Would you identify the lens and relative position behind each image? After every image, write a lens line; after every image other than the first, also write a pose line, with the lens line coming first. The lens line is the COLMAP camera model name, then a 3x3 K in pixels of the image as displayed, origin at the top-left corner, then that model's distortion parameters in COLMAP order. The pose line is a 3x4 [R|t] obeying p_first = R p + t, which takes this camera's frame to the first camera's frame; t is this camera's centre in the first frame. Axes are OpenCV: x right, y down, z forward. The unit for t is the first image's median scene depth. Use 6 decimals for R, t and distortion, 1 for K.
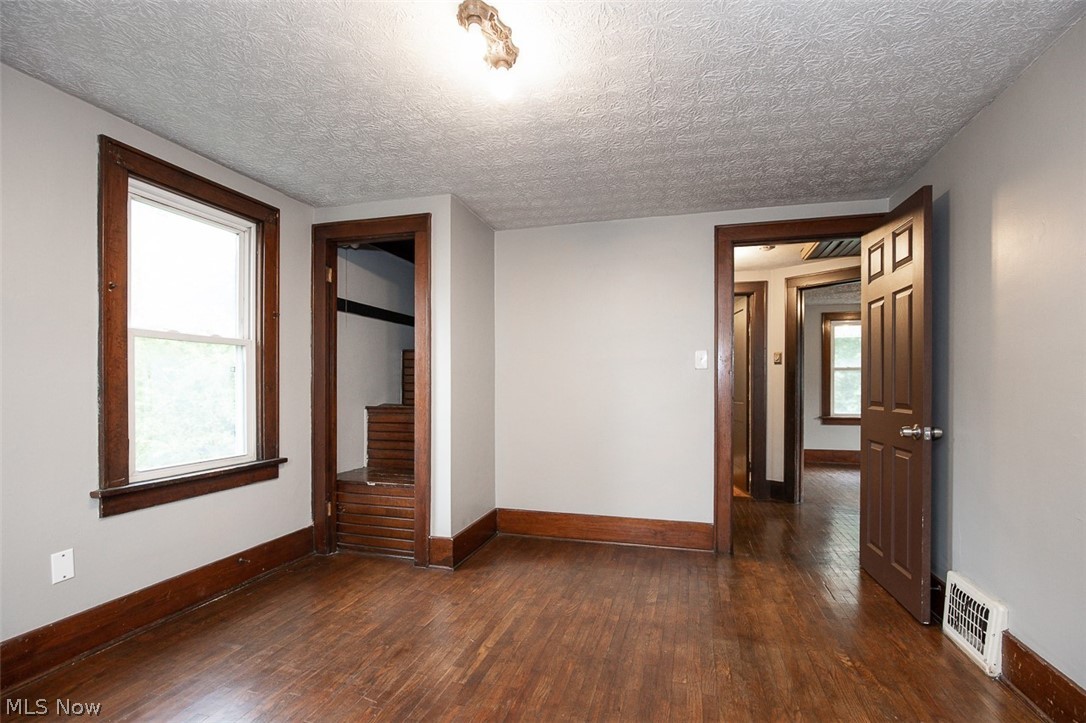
lens RADIAL K [[504.5, 0, 542.2], [0, 504.5, 388.6], [0, 0, 1]] dist [-0.000584, 0.000023]
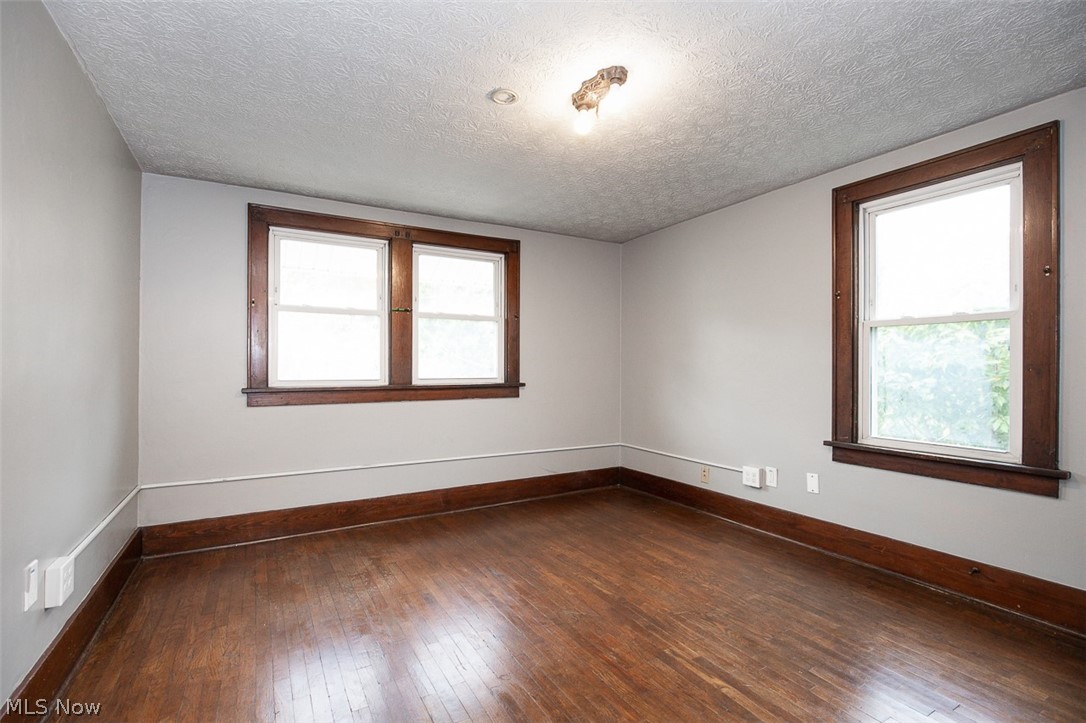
lens RADIAL K [[495.0, 0, 543.0], [0, 495.0, 361.5], [0, 0, 1]] dist [0.000335, 0.000214]
pose [[-0.686599, -0.013963, -0.726903, 0.654005], [-0.012845, 0.999892, -0.007073, -0.000870], [0.726923, 0.004481, -0.686704, 1.295070]]
